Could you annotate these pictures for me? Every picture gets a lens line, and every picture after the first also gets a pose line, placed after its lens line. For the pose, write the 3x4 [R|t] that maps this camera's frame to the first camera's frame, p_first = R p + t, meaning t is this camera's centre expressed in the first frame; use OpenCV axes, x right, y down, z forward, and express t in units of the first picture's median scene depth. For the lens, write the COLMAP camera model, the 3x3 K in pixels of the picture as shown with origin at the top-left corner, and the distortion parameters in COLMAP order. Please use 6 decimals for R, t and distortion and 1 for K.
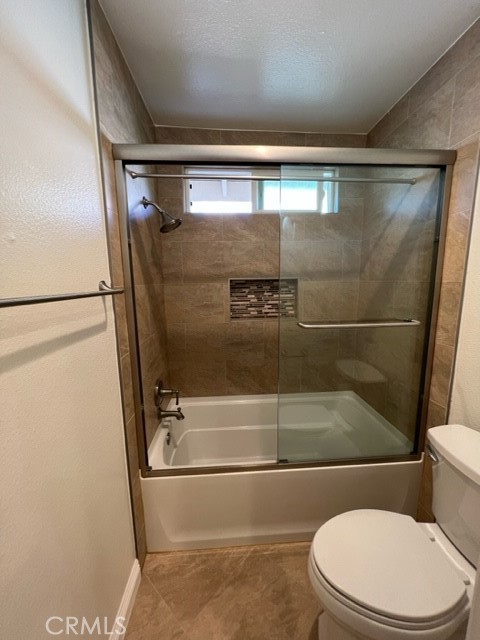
lens RADIAL K [[255.8, 0, 239.4], [0, 255.8, 319.6], [0, 0, 1]] dist [-0.002204, -0.000428]
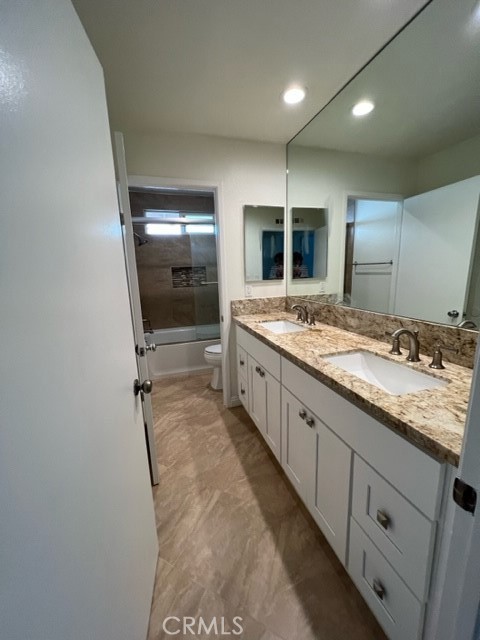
lens RADIAL K [[255.8, 0, 236.4], [0, 255.8, 319.3], [0, 0, 1]] dist [-0.002204, -0.000428]
pose [[0.975878, -0.062552, 0.209165, 0.014923], [0.055973, 0.997738, 0.037235, 0.197917], [-0.211021, -0.024629, 0.977171, -1.039405]]
